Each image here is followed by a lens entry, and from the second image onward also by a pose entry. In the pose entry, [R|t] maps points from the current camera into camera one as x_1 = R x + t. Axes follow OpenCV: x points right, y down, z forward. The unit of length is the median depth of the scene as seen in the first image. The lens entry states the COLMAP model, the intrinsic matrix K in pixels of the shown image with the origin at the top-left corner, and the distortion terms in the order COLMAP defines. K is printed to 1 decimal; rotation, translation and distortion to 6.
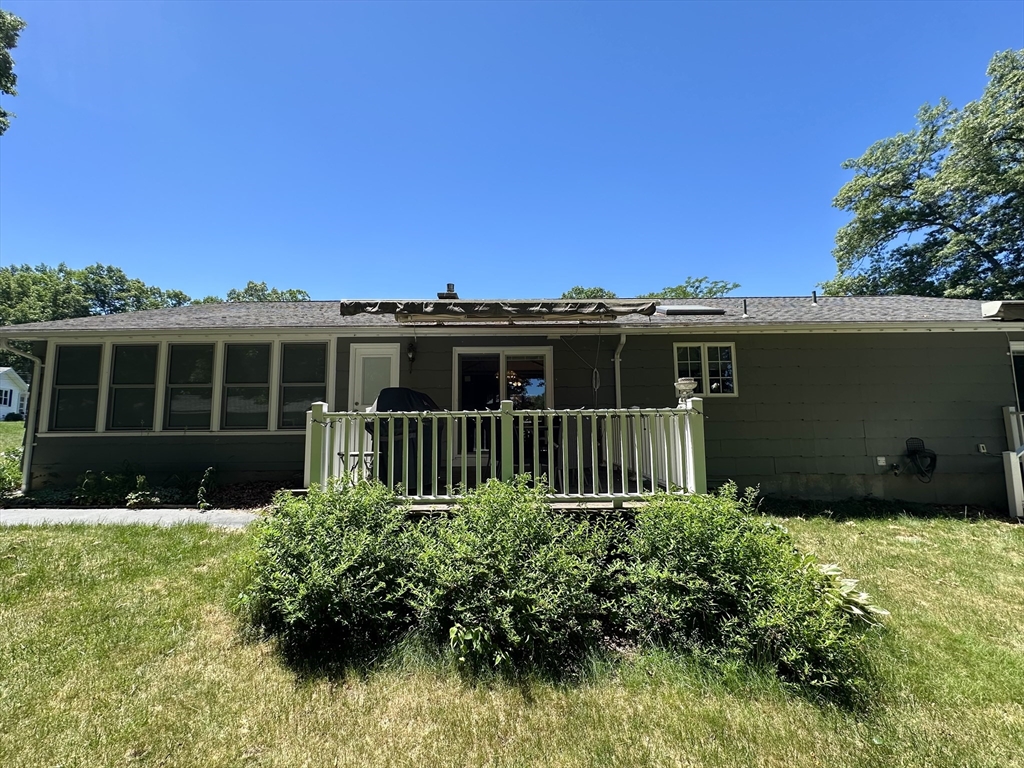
lens RADIAL K [[409.7, 0, 512.8], [0, 409.7, 383.9], [0, 0, 1]] dist [-0.000651, -0.000067]
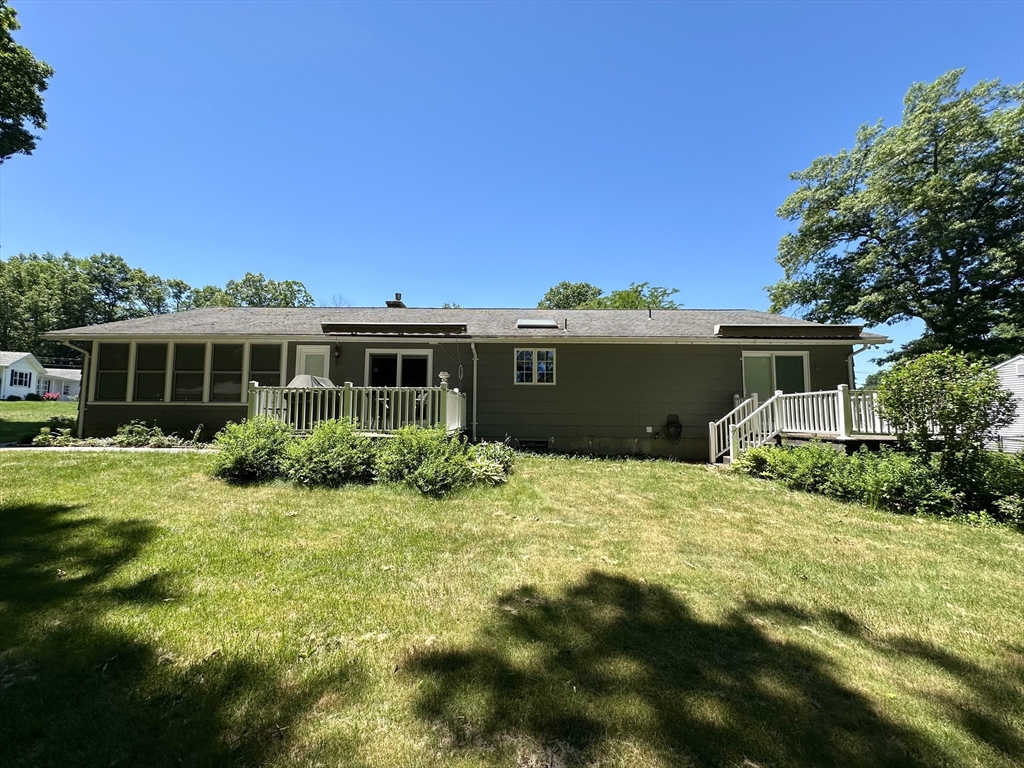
lens RADIAL K [[409.7, 0, 511.2], [0, 409.7, 383.8], [0, 0, 1]] dist [-0.000651, -0.000067]
pose [[0.999870, 0.015748, -0.003398, 0.092353], [-0.015670, 0.999640, 0.021785, -0.000827], [0.003740, -0.021729, 0.999757, -0.115072]]
